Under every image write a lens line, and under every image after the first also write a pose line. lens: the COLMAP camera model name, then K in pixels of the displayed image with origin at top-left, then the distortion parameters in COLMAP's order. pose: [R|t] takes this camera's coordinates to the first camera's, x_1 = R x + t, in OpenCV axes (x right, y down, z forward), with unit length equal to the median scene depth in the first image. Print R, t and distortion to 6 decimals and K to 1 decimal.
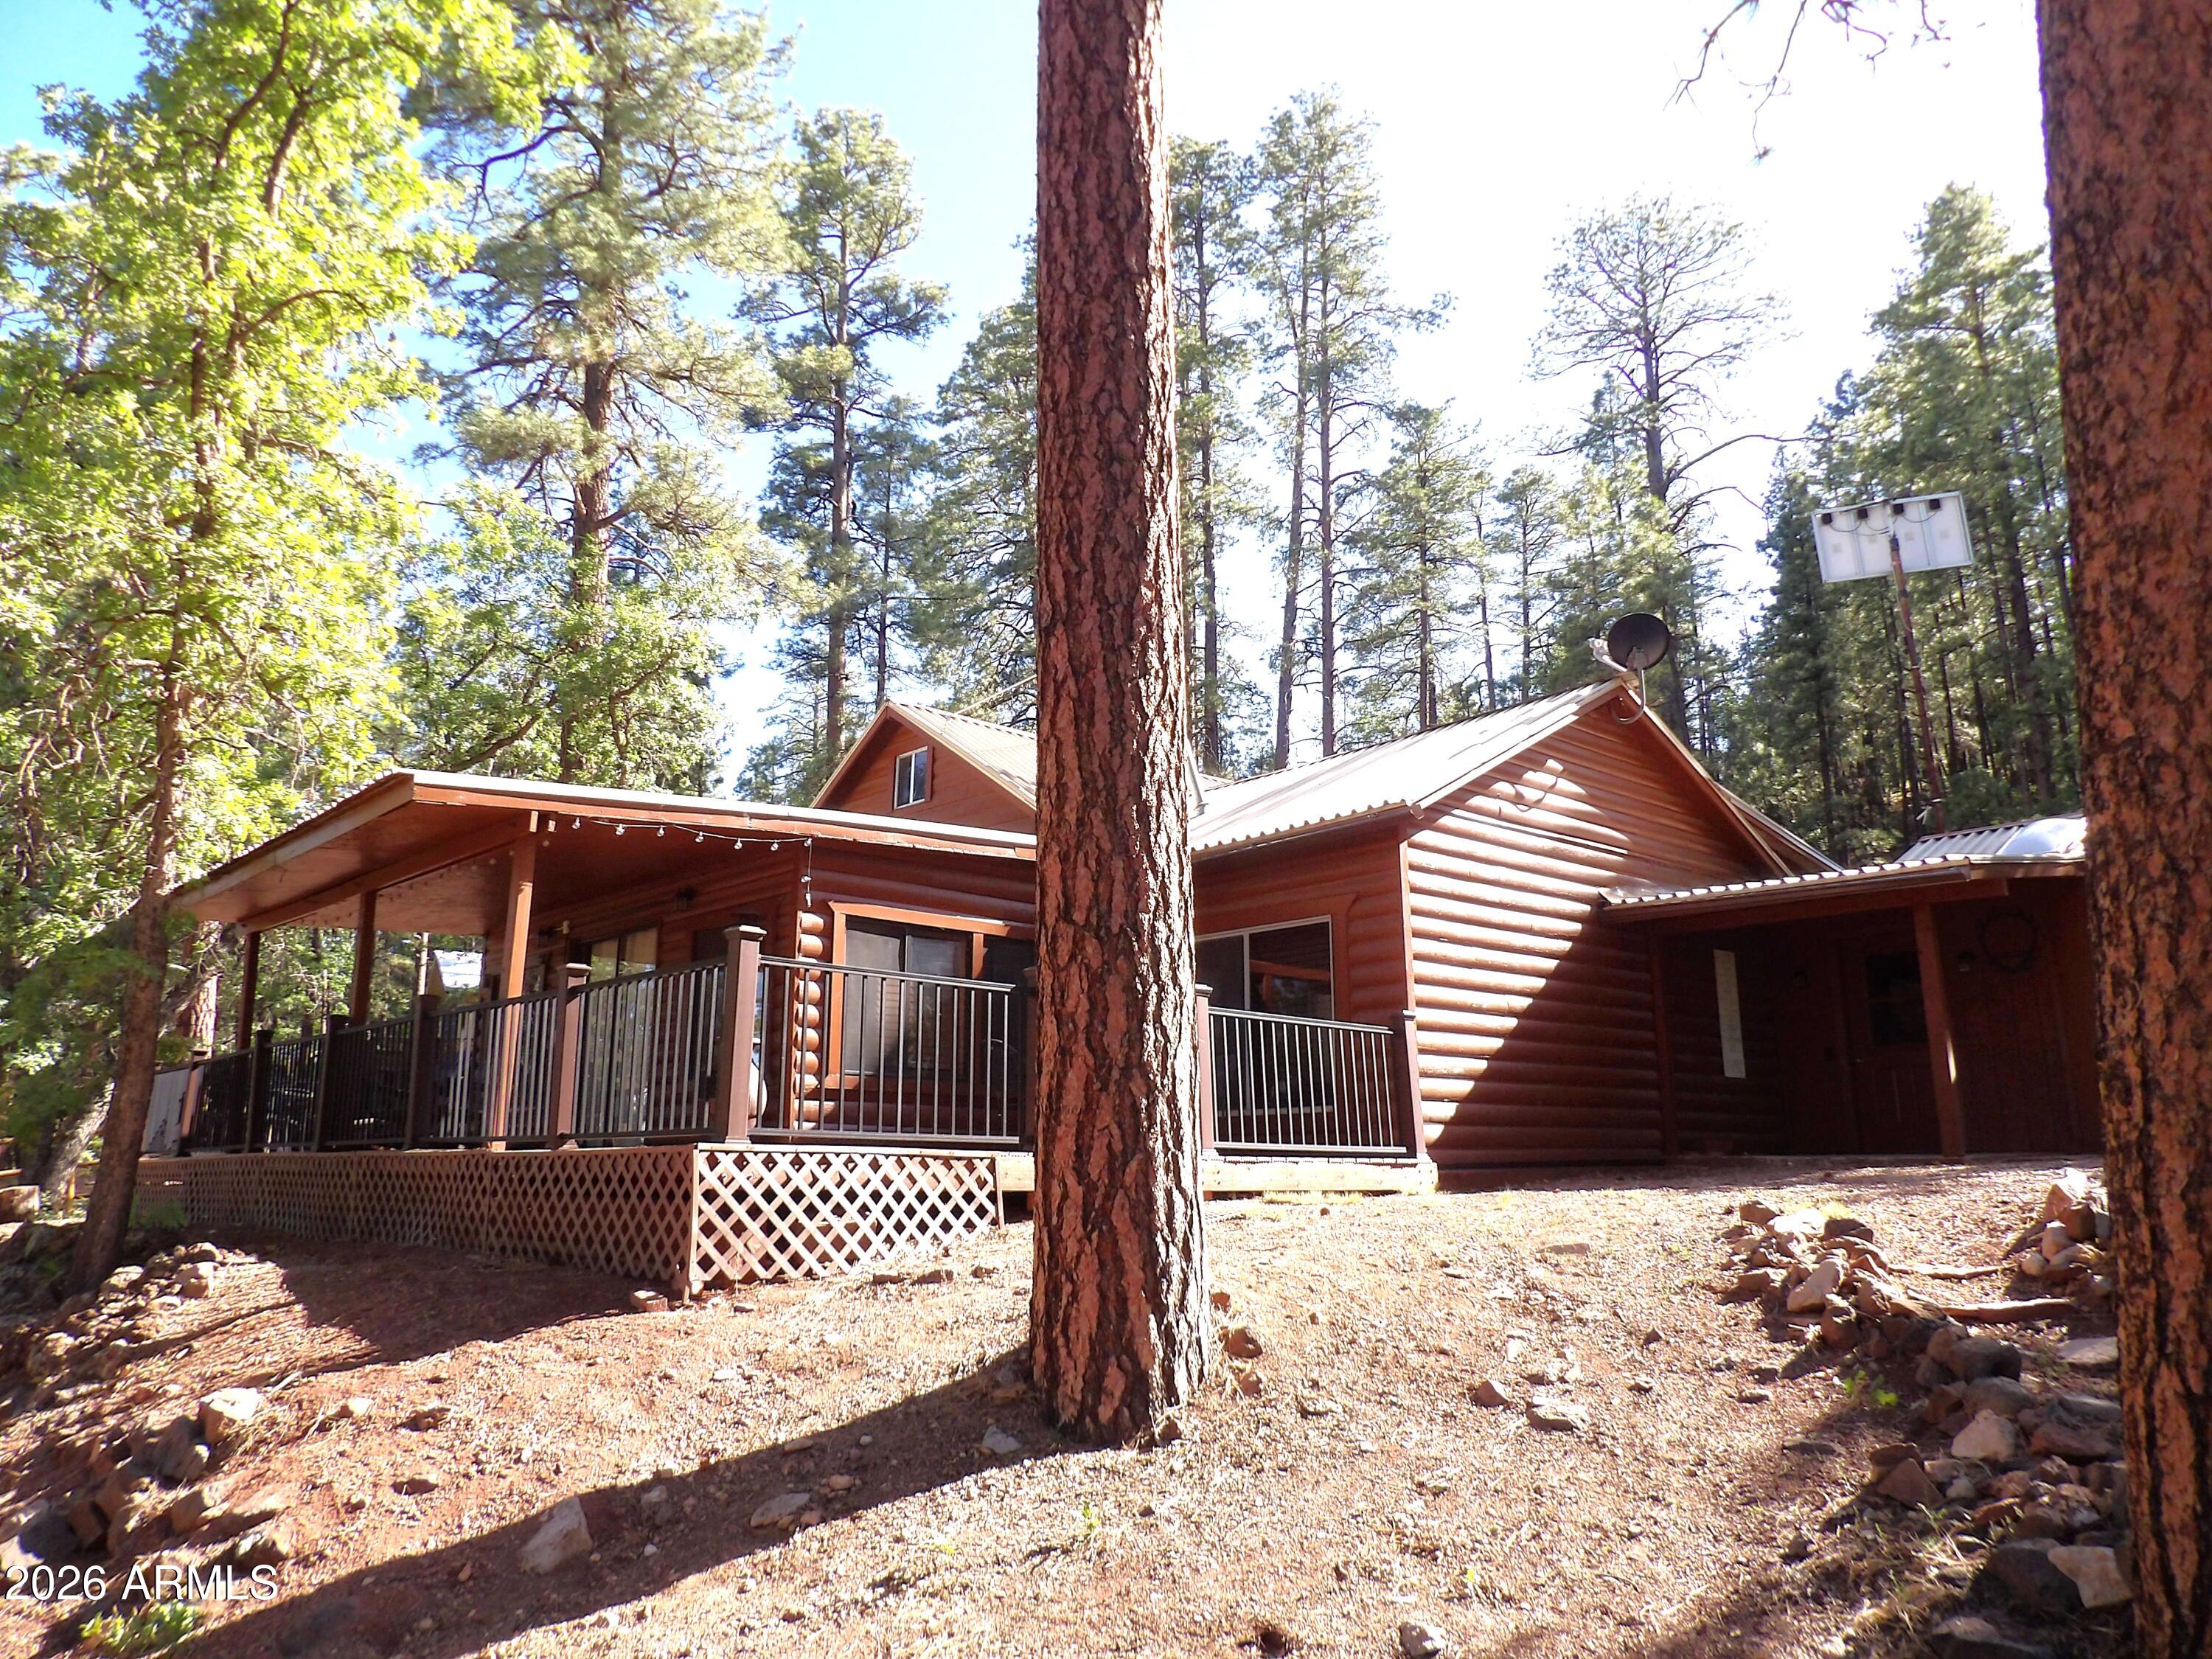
lens RADIAL K [[1604.3, 0, 1106.0], [0, 1604.3, 829.5], [0, 0, 1]] dist [-0.040844, -0.000128]
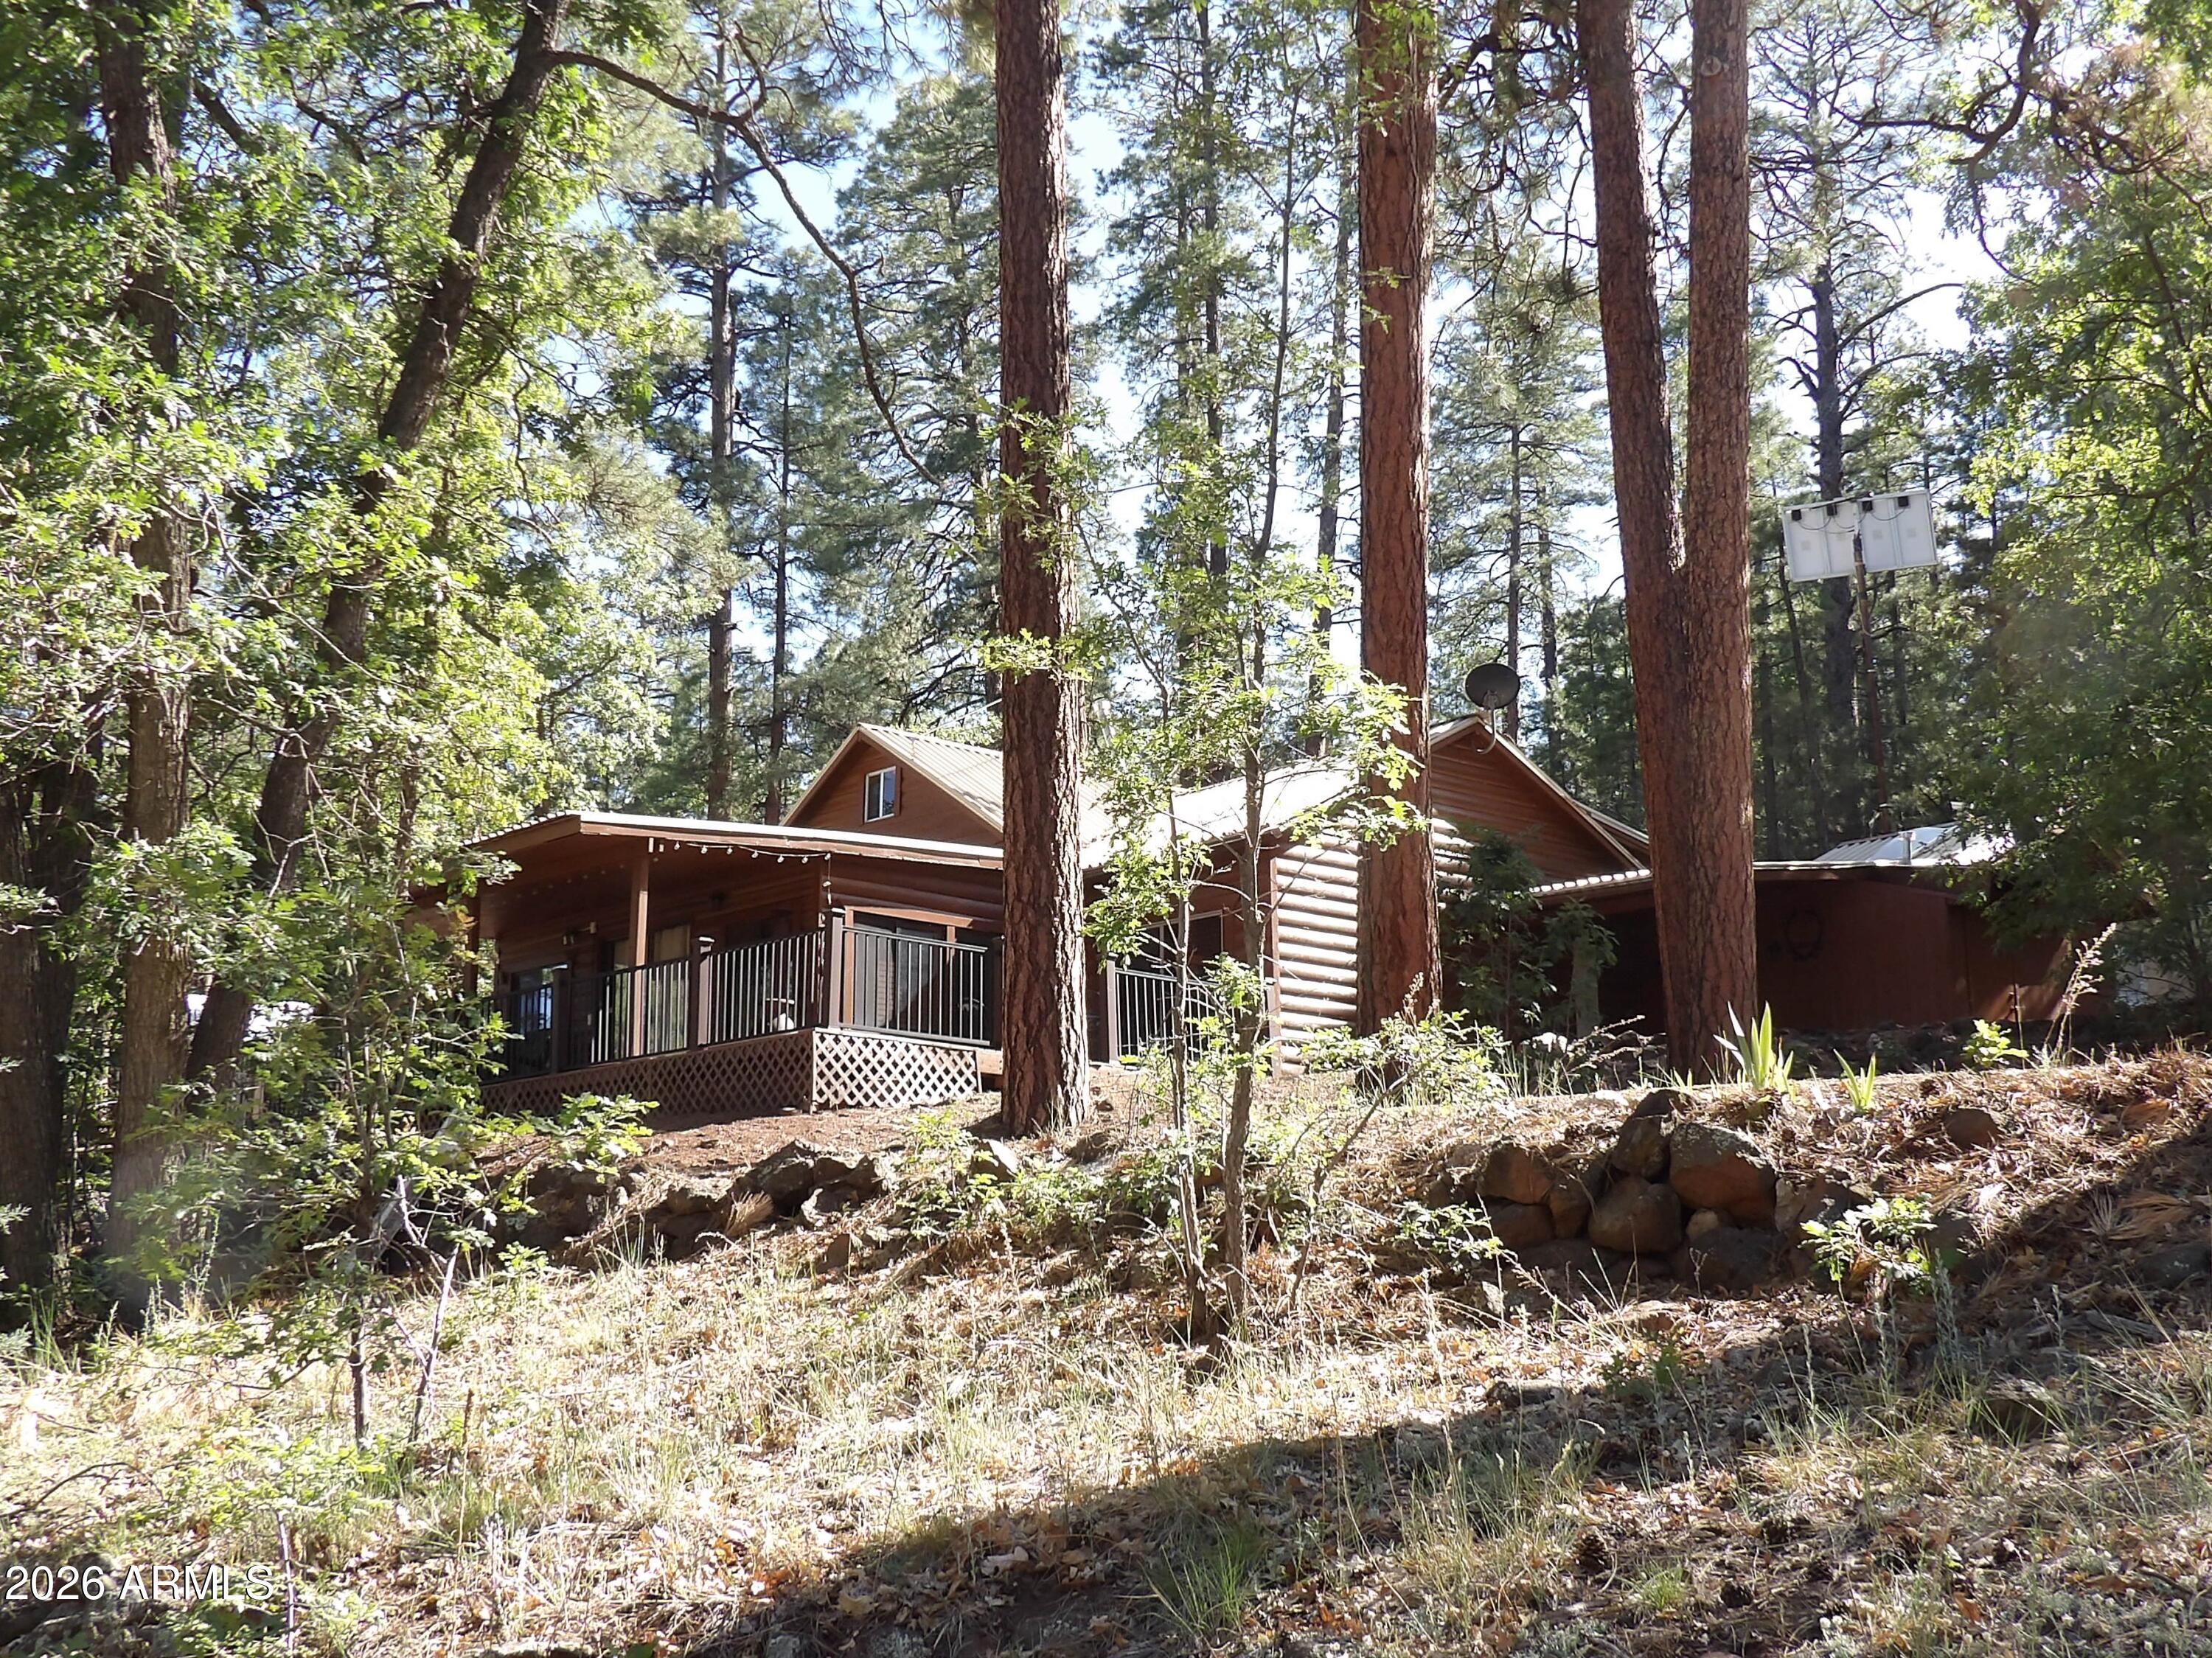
lens RADIAL K [[2127.0, 0, 1106.0], [0, 2127.0, 829.0], [0, 0, 1]] dist [0.156728, 0.000491]
pose [[0.999889, -0.004394, 0.014222, 0.036466], [0.004359, 0.999987, 0.002461, -0.030012], [-0.014232, -0.002399, 0.999896, -1.273629]]
